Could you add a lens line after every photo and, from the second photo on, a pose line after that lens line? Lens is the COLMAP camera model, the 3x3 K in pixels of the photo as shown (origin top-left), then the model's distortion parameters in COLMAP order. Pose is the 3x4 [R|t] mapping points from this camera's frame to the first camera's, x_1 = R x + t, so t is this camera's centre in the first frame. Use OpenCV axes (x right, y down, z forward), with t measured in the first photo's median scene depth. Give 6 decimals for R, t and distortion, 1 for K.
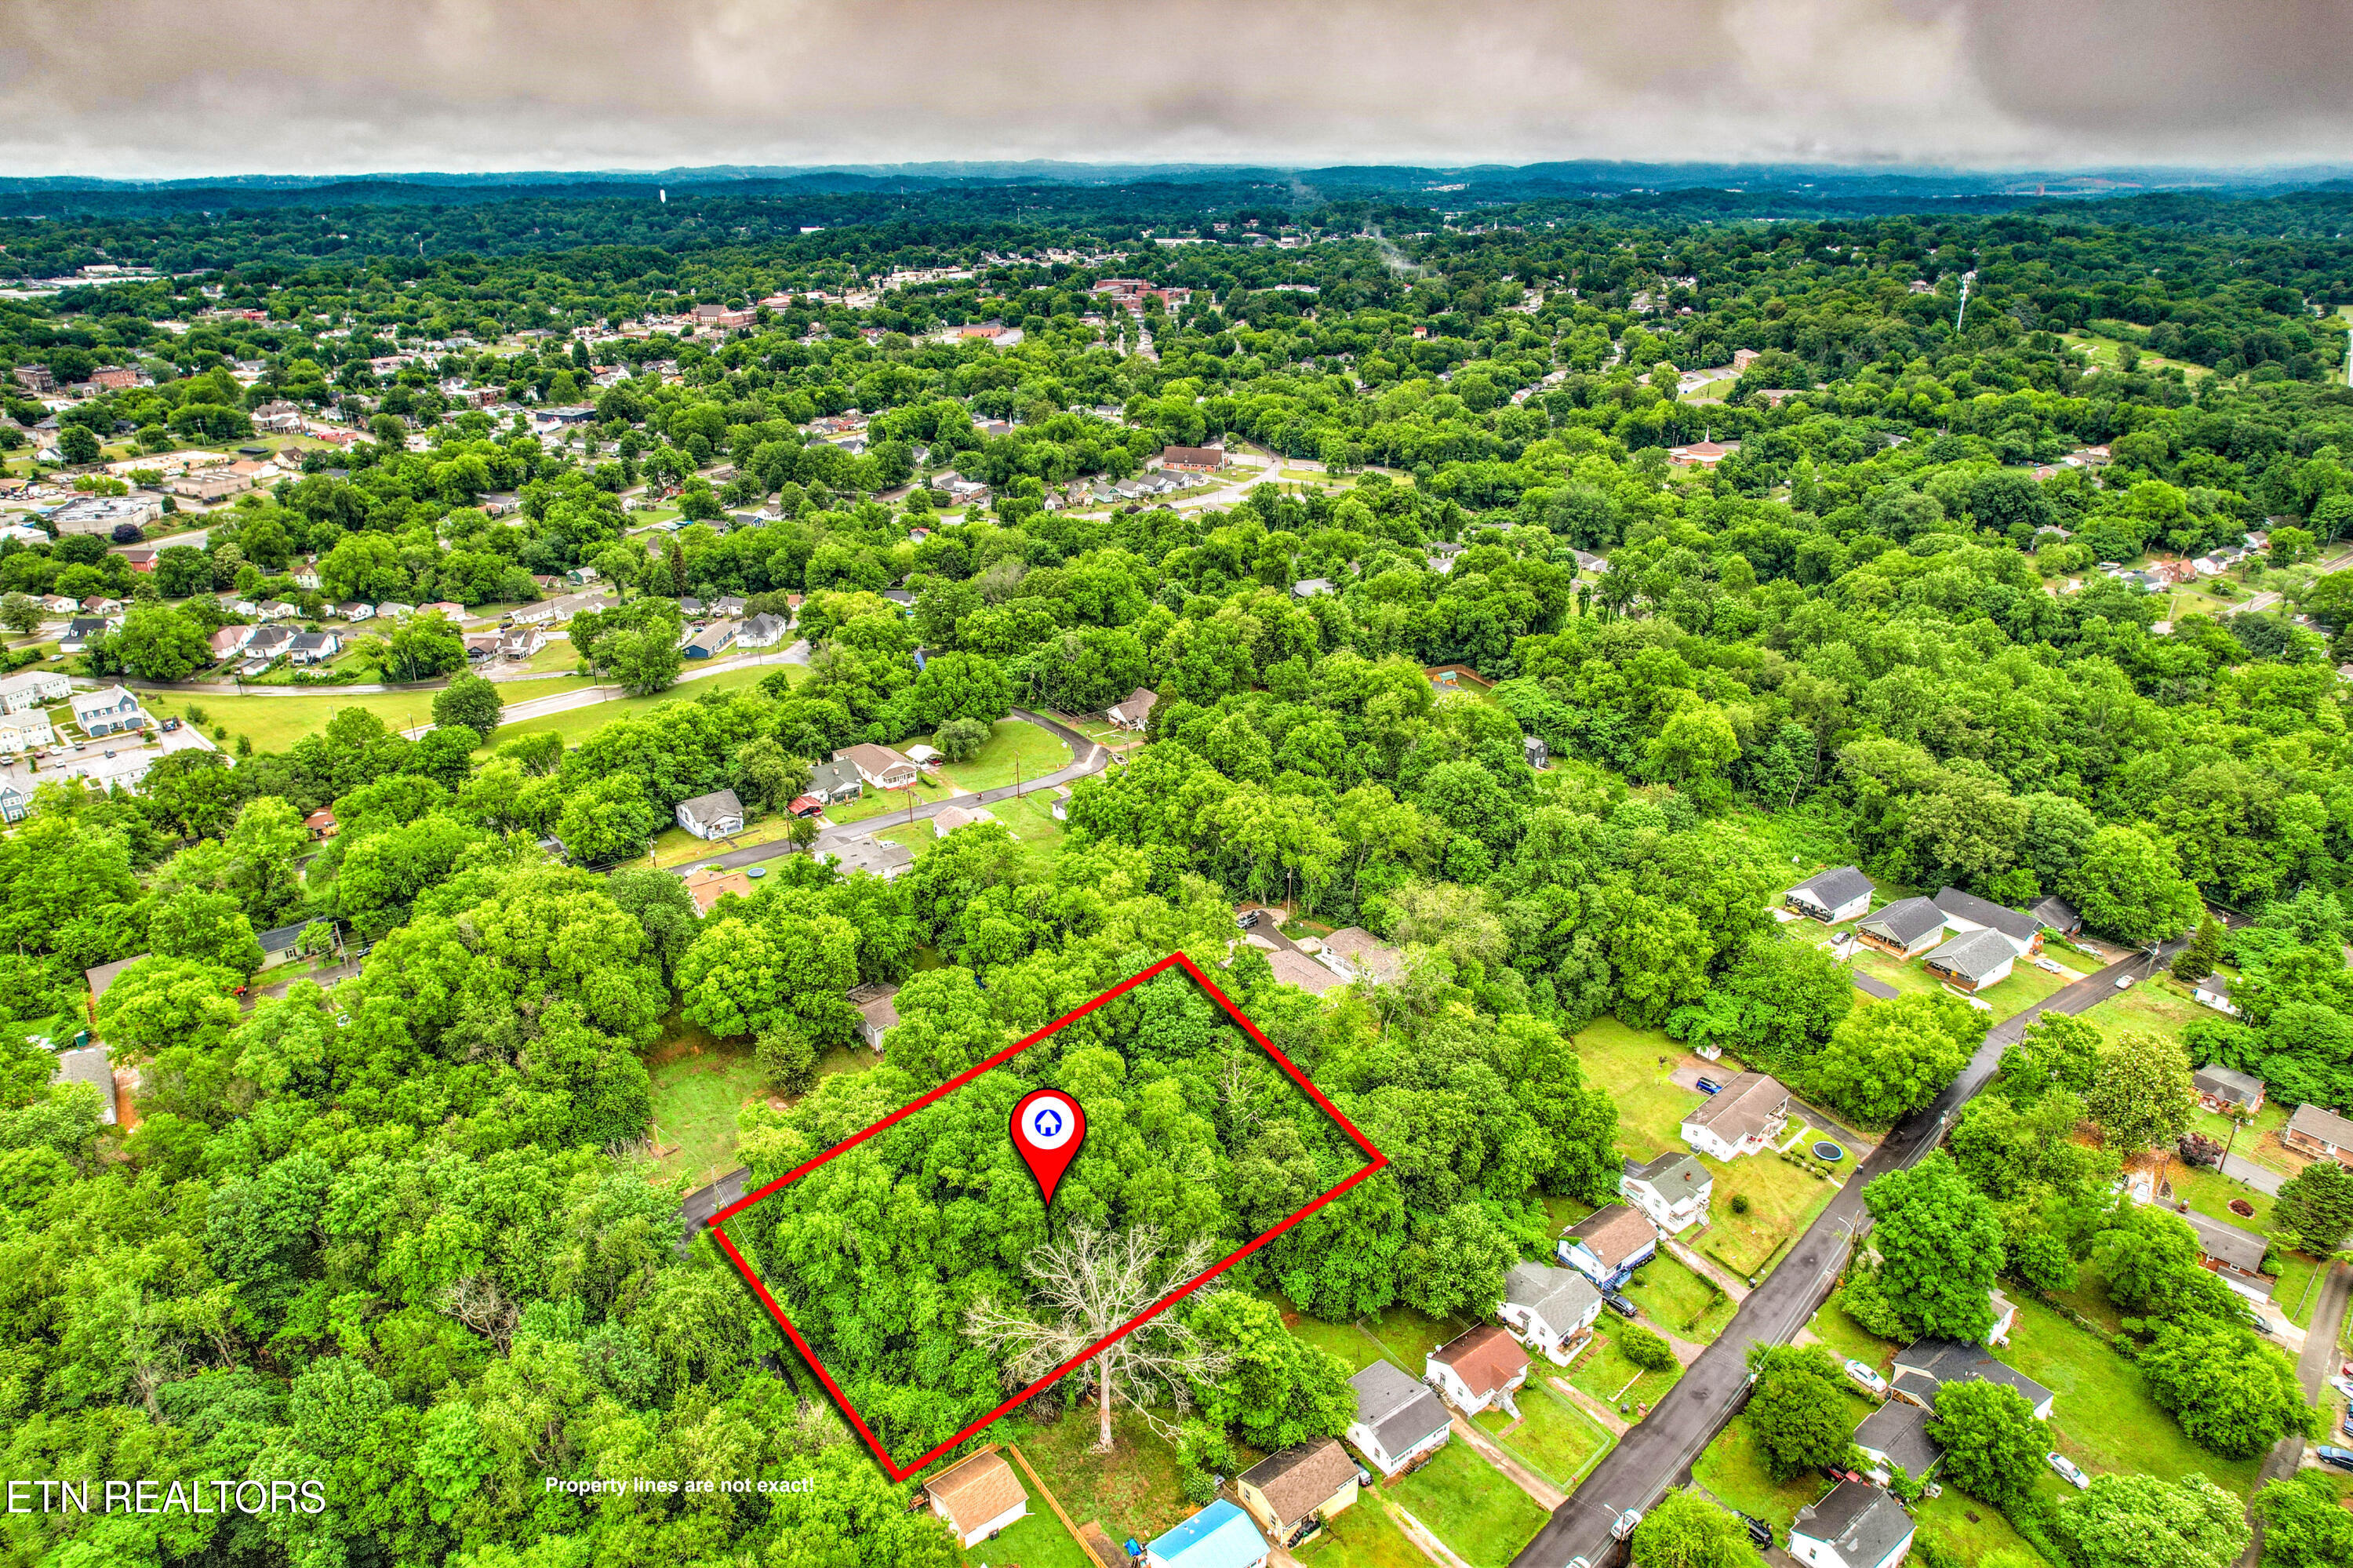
lens RADIAL K [[1491.2, 0, 1180.1], [0, 1491.2, 775.6], [0, 0, 1]] dist [-0.083805, 0.070314]
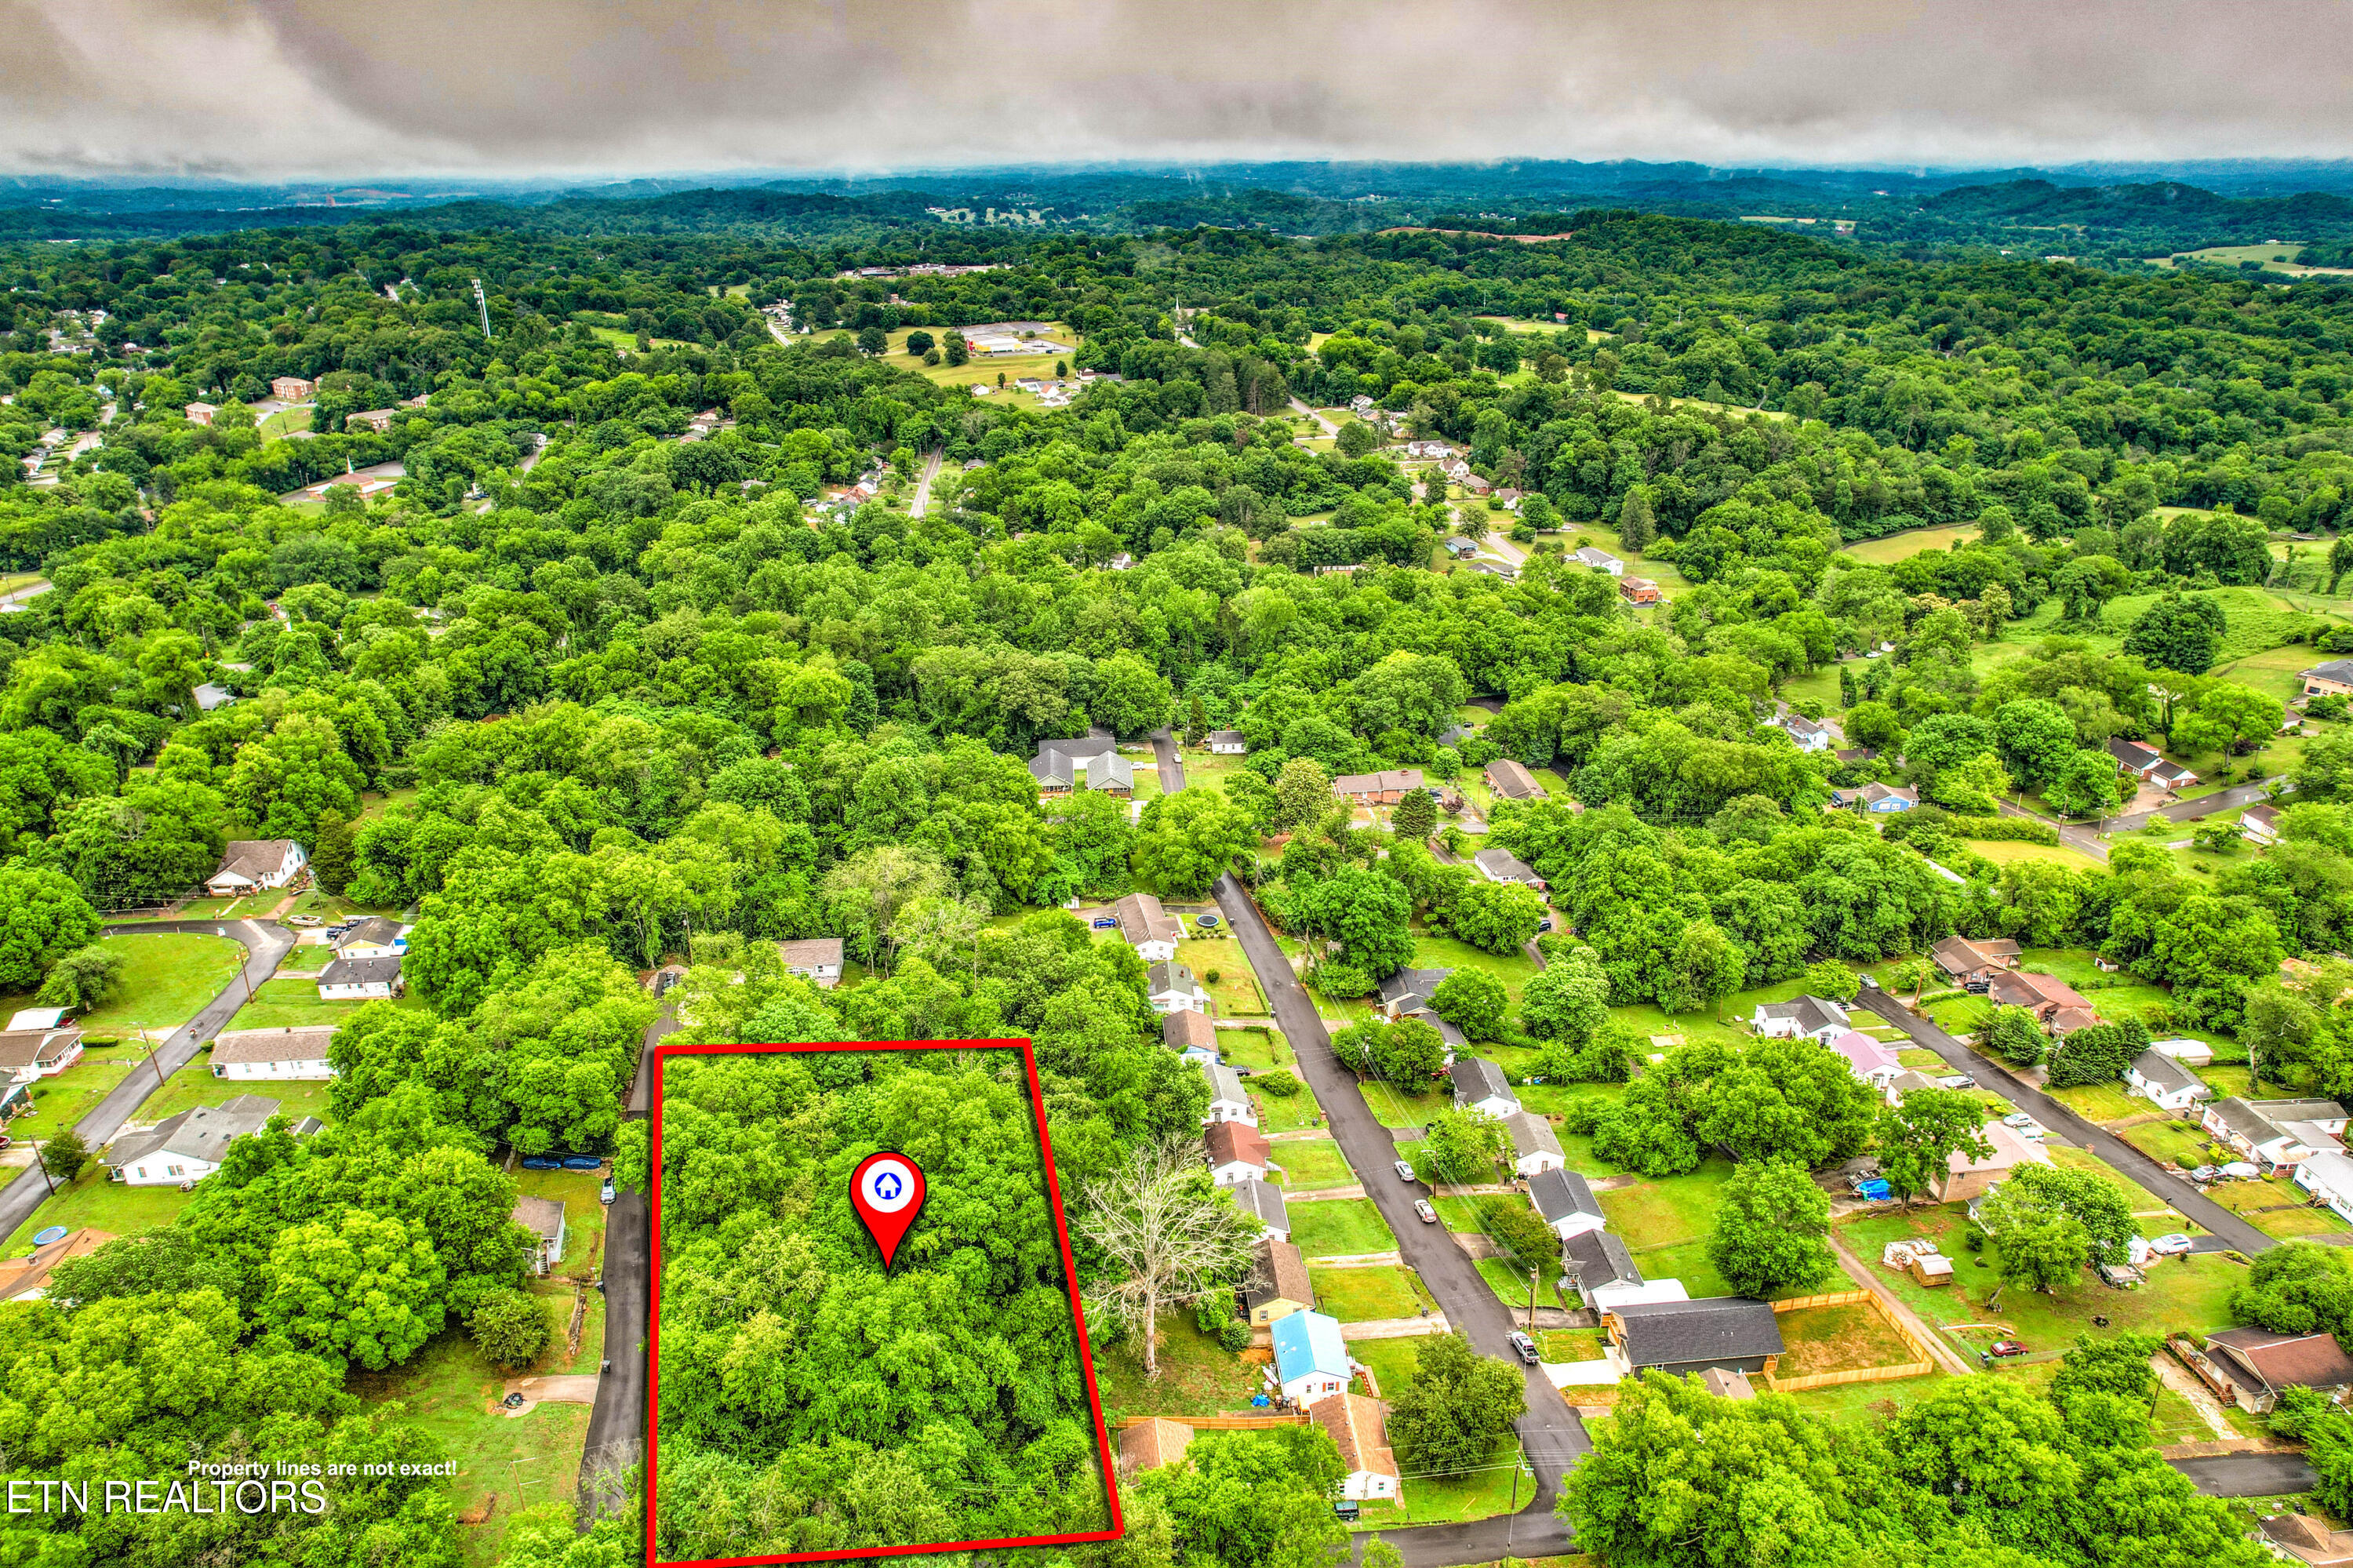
lens RADIAL K [[1491.2, 0, 1180.1], [0, 1491.2, 775.6], [0, 0, 1]] dist [-0.083805, 0.070314]
pose [[0.528932, -0.320105, 0.785979, -0.265018], [0.325625, 0.931801, 0.160361, -0.038490], [-0.783709, 0.171114, 0.597094, 0.100916]]
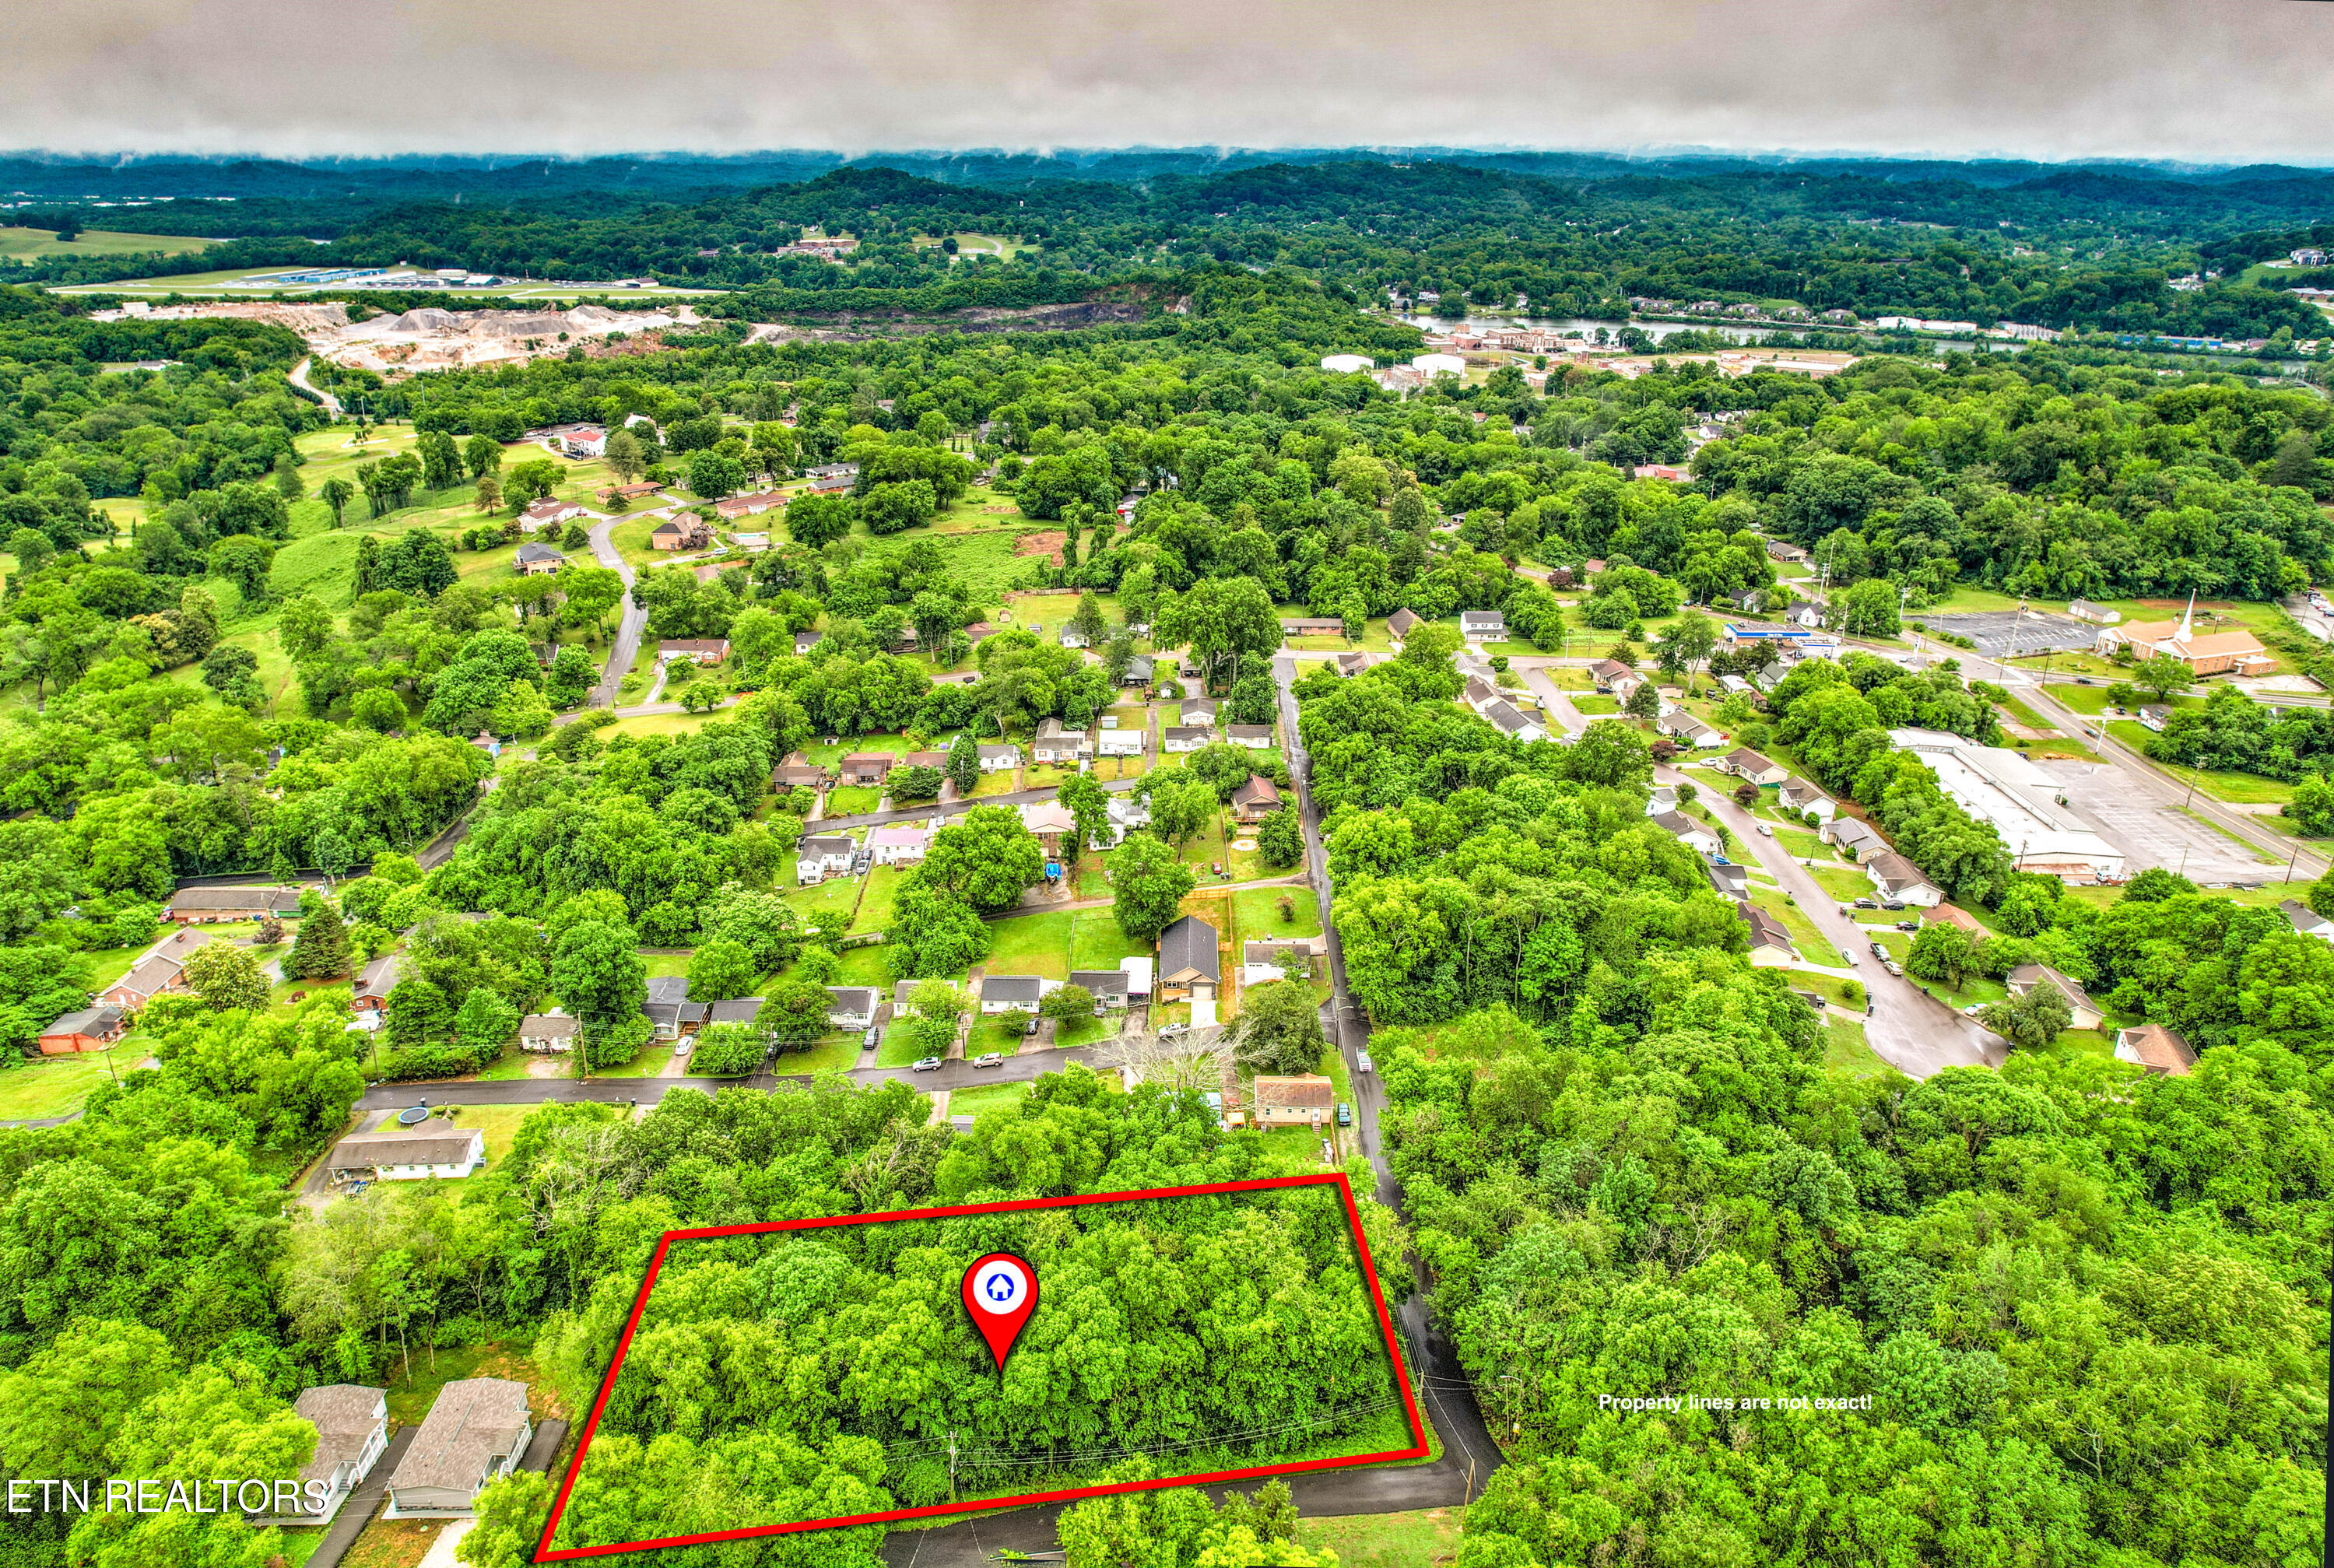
lens RADIAL K [[1504.3, 0, 1151.4], [0, 1504.3, 780.6], [0, 0, 1]] dist [-0.090412, 0.074460]
pose [[-0.790449, -0.233995, 0.566071, -0.233145], [0.235181, 0.737383, 0.633211, -0.212892], [-0.565580, 0.633650, -0.527833, 0.523629]]
